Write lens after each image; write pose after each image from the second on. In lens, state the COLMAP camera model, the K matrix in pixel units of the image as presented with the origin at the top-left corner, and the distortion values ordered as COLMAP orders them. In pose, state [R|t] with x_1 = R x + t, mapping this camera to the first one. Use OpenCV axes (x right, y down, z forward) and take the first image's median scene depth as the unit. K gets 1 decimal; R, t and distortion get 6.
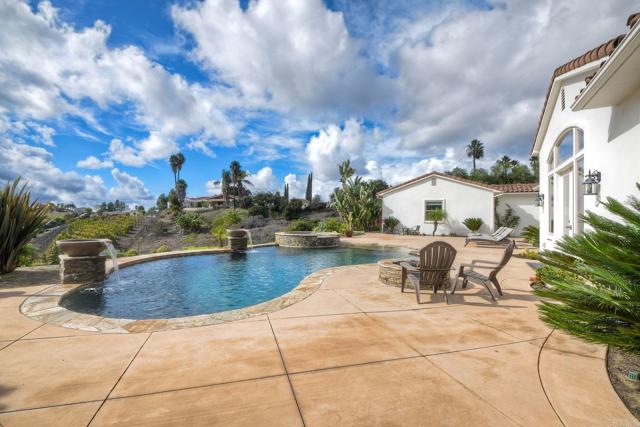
lens RADIAL K [[282.2, 0, 315.8], [0, 282.2, 215.4], [0, 0, 1]] dist [0.000587, 0.000332]
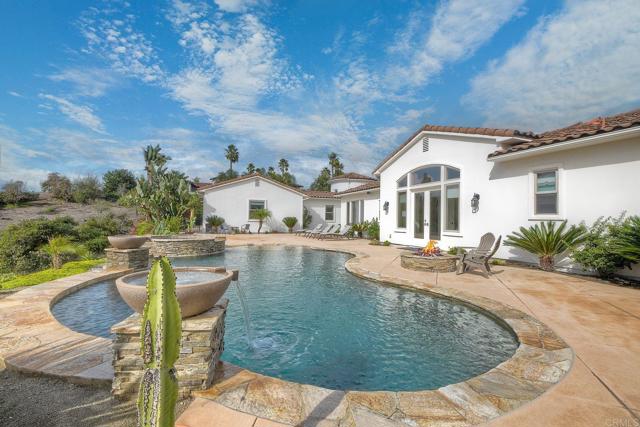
lens RADIAL K [[282.2, 0, 321.7], [0, 282.2, 213.1], [0, 0, 1]] dist [0.000587, 0.000332]
pose [[0.632727, 0.010141, 0.774309, -0.250572], [-0.009977, 0.999938, -0.004943, -0.002203], [-0.774311, -0.004598, 0.632789, 0.138118]]
